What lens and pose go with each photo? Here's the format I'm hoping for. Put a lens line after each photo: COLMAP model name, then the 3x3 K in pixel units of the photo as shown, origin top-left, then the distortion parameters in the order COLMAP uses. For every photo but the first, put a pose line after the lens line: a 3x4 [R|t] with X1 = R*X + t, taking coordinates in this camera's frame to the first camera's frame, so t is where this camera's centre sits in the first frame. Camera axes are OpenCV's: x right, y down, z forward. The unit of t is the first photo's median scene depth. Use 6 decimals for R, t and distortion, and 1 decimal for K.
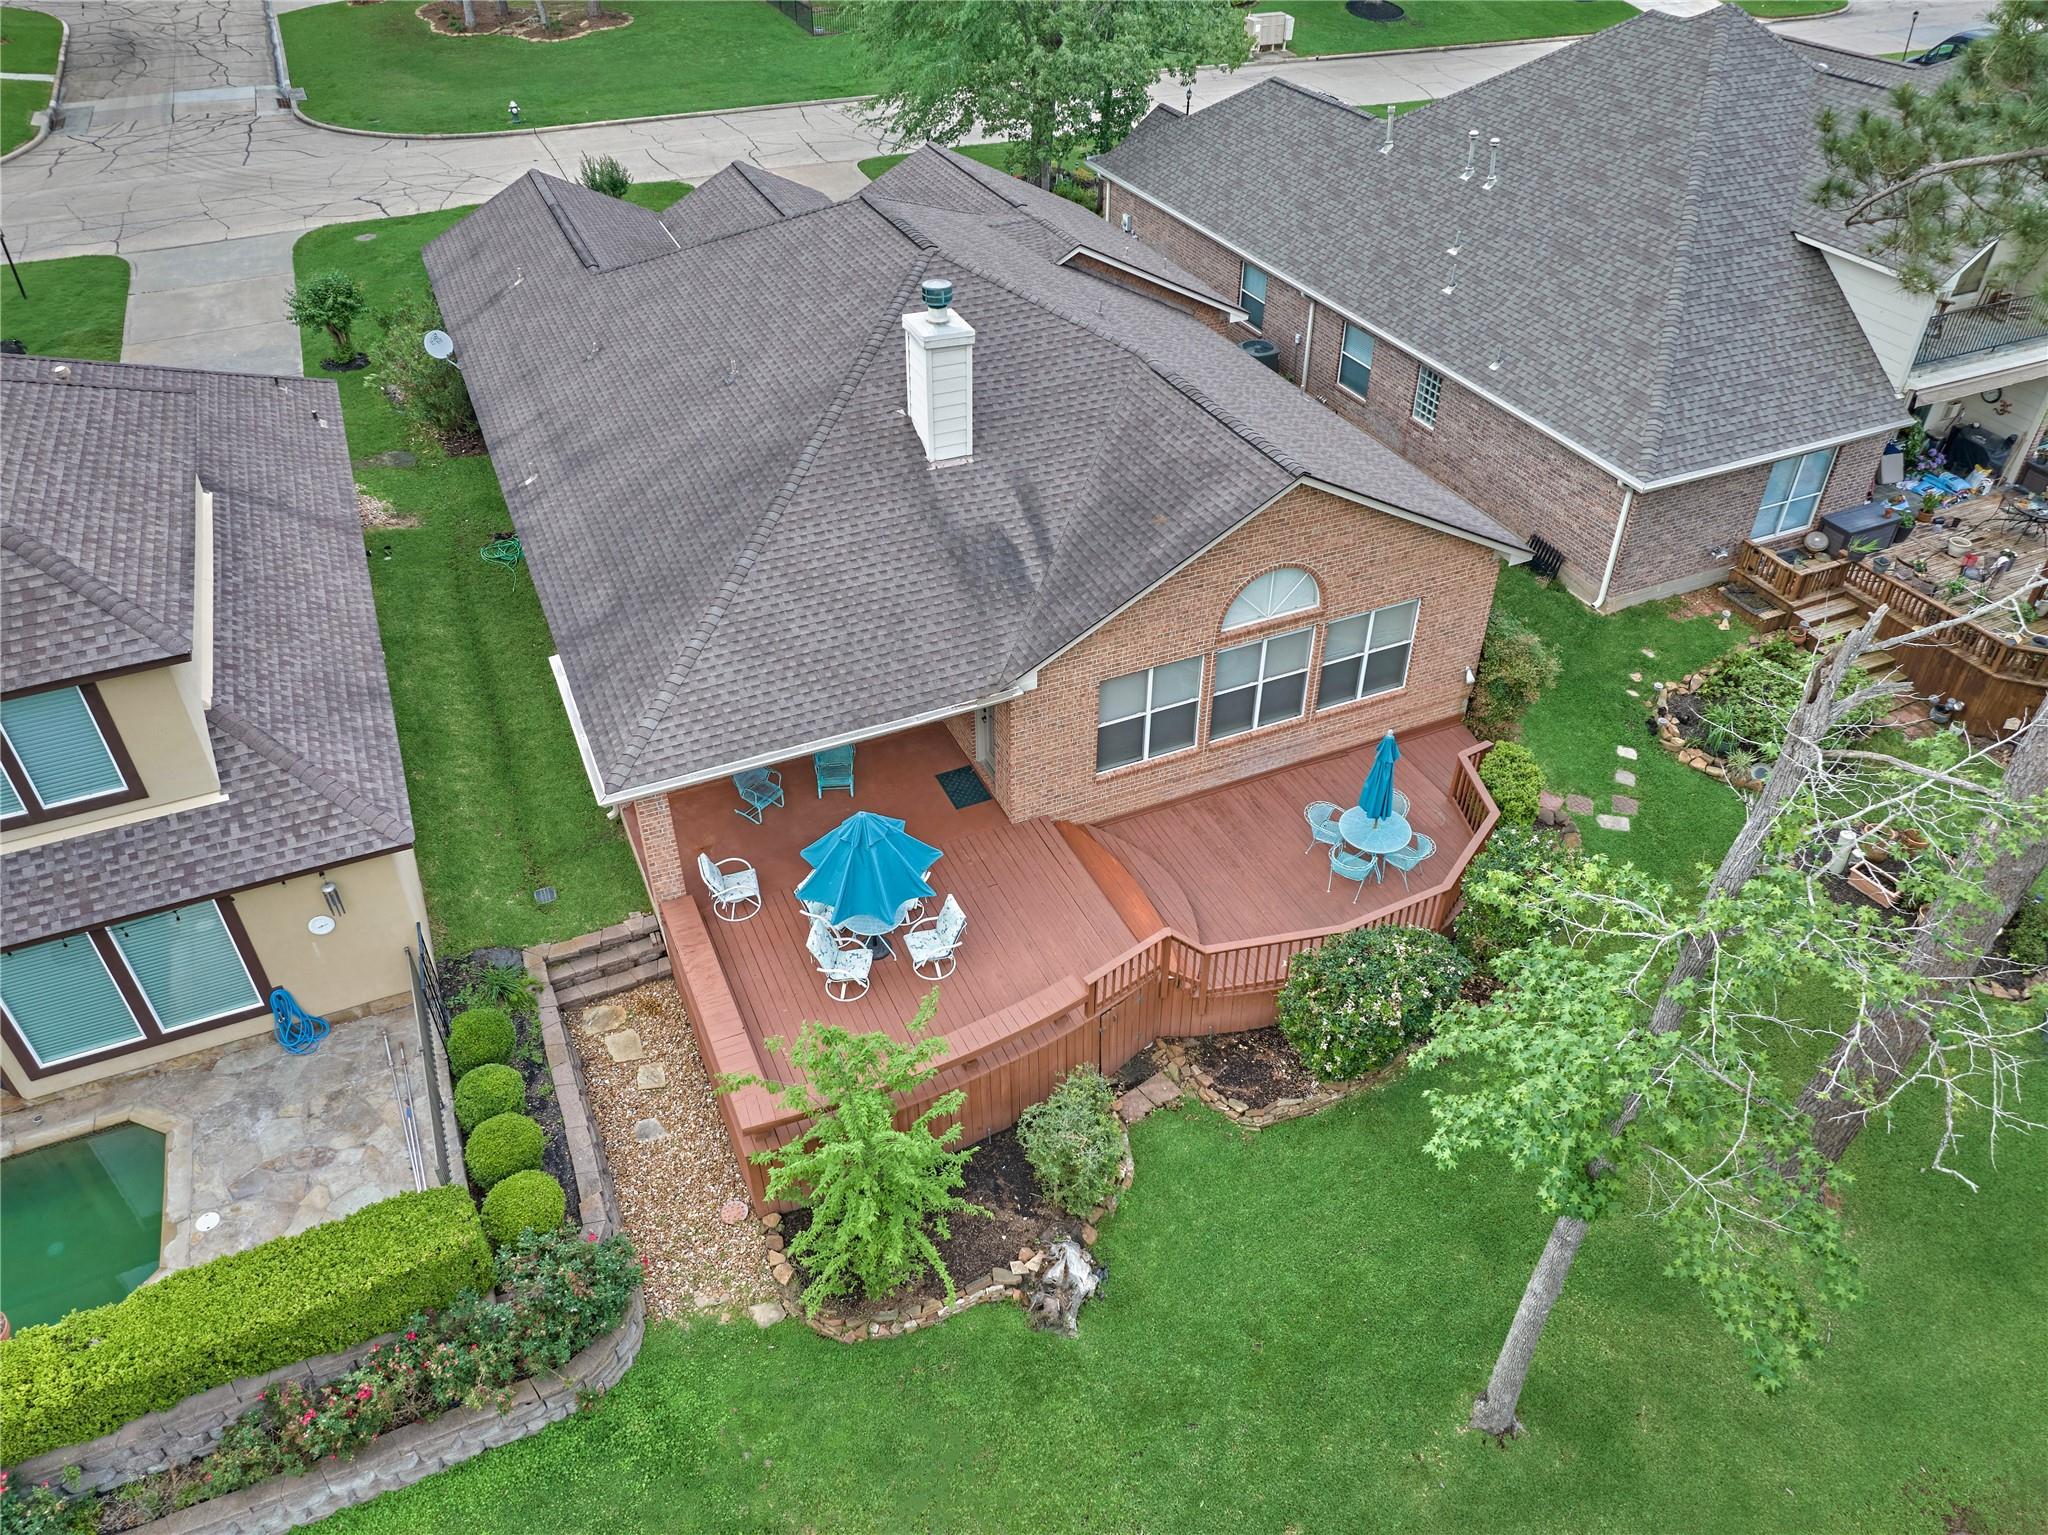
lens RADIAL K [[1454.9, 0, 1026.0], [0, 1454.9, 768.2], [0, 0, 1]] dist [-0.045823, 0.001481]
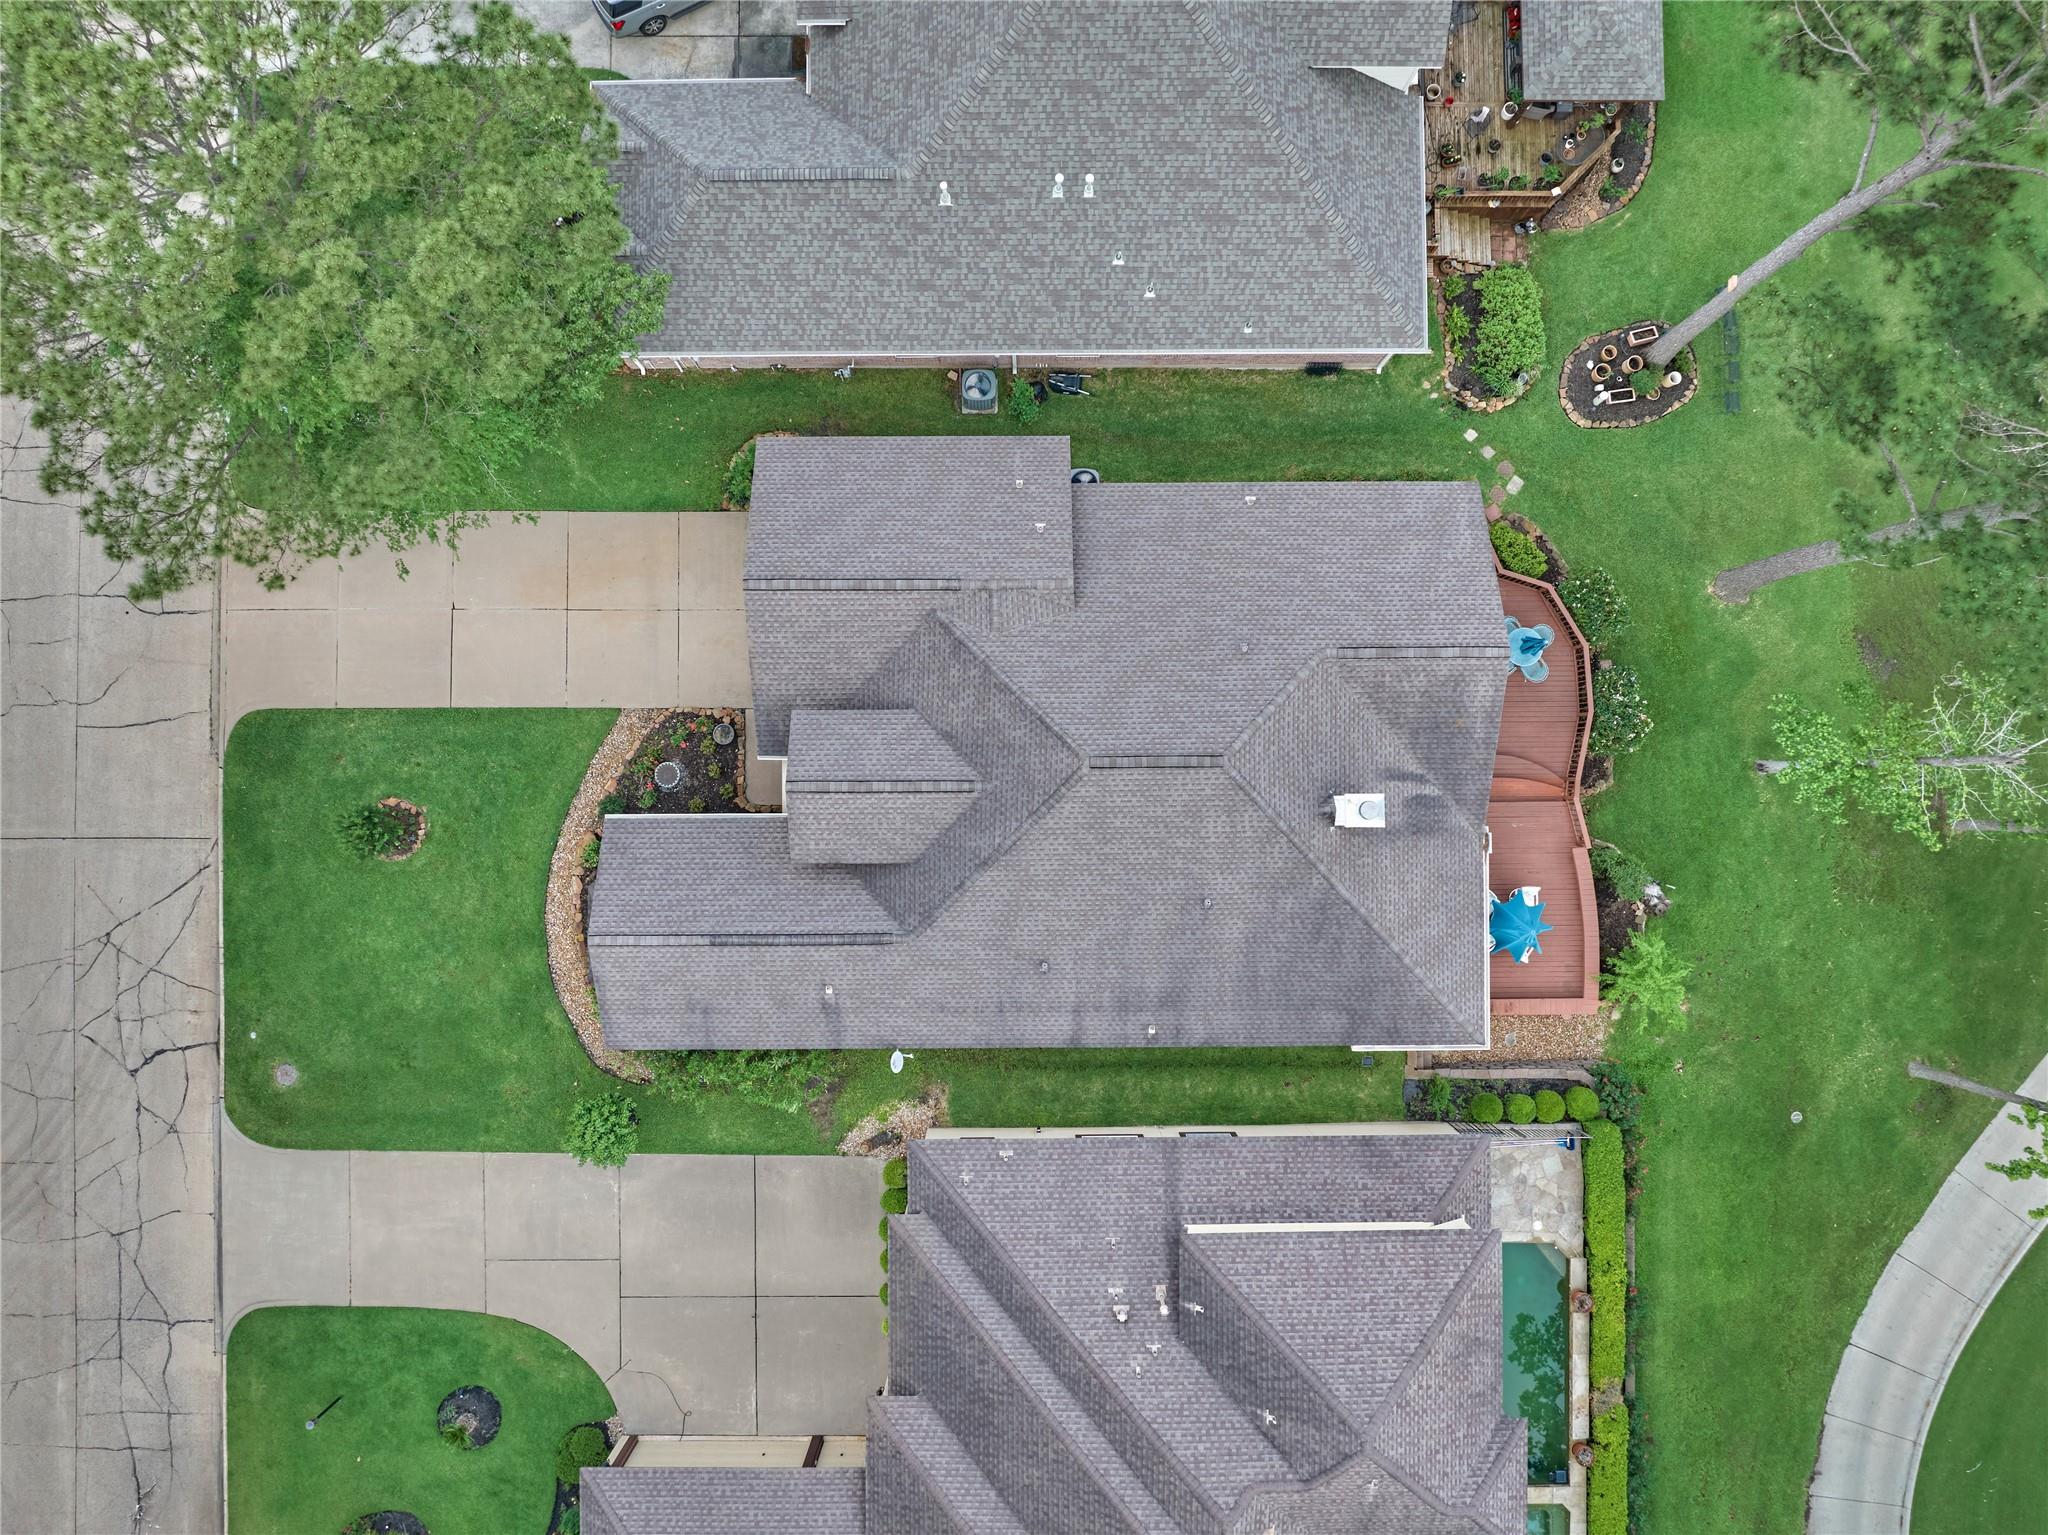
lens RADIAL K [[1454.9, 0, 1022.6], [0, 1454.9, 762.3], [0, 0, 1]] dist [-0.045823, 0.001481]
pose [[0.405802, -0.913816, 0.016267, -0.201354], [0.558556, 0.262049, 0.786985, -1.888550], [-0.723422, -0.310274, 0.616758, 0.297653]]
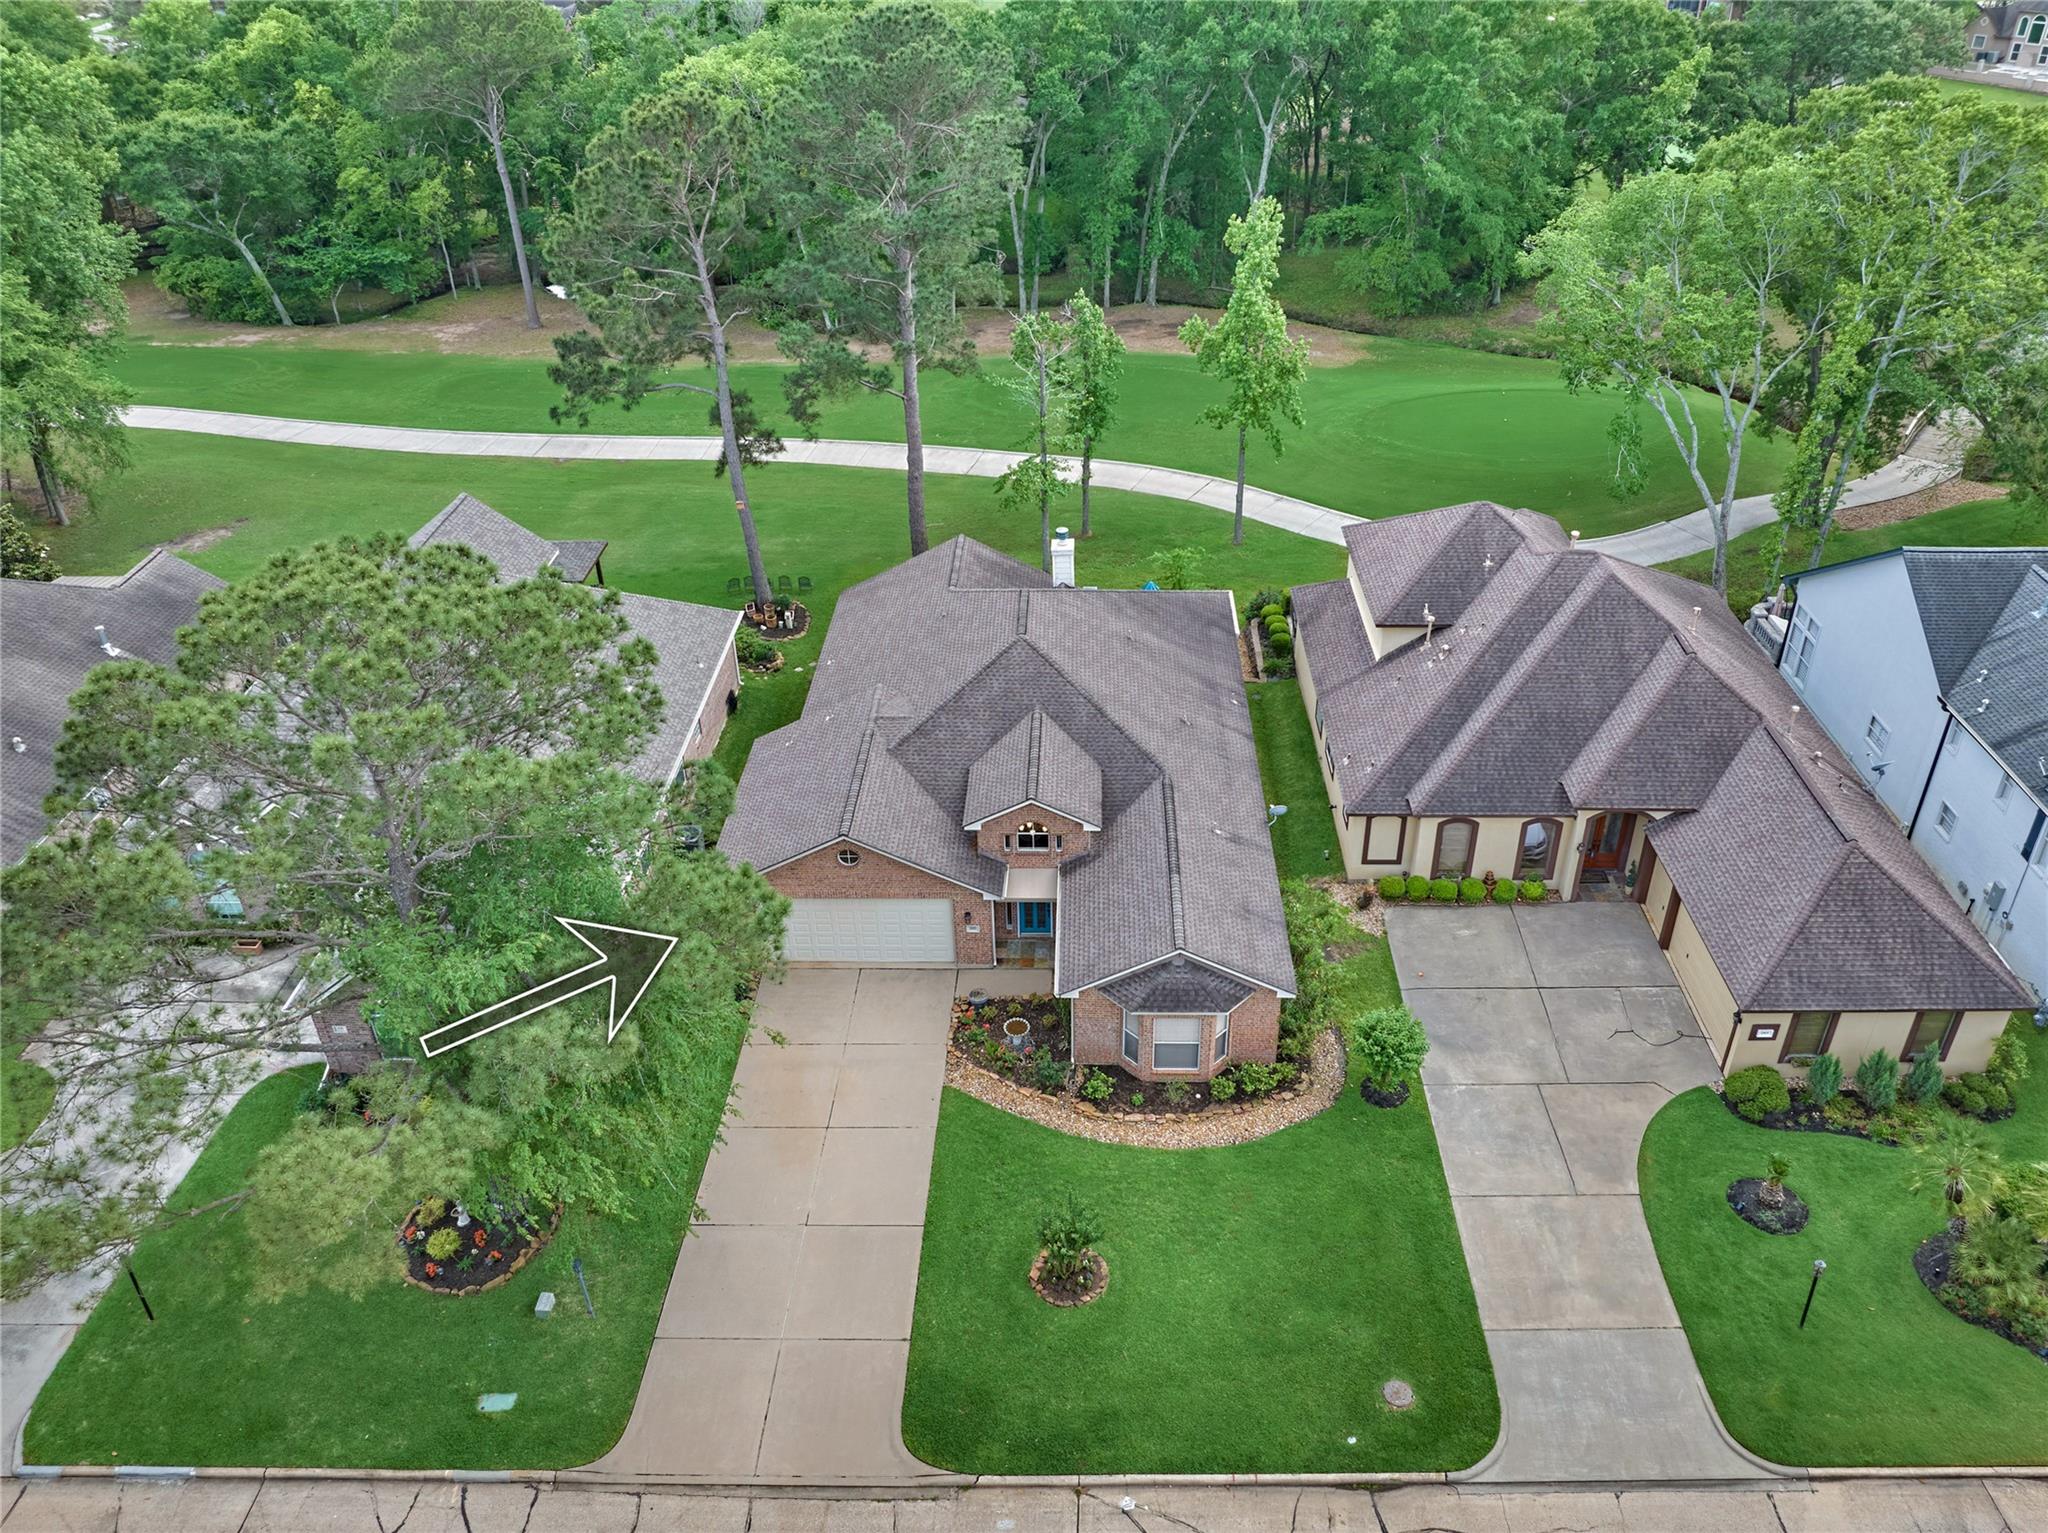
lens RADIAL K [[1454.9, 0, 1068.6], [0, 1454.9, 790.2], [0, 0, 1]] dist [-0.045823, 0.001481]
pose [[-0.907288, -0.231354, 0.351146, -1.042186], [0.265030, 0.333716, 0.904651, -2.410130], [-0.326478, 0.913843, -0.241461, 2.017385]]
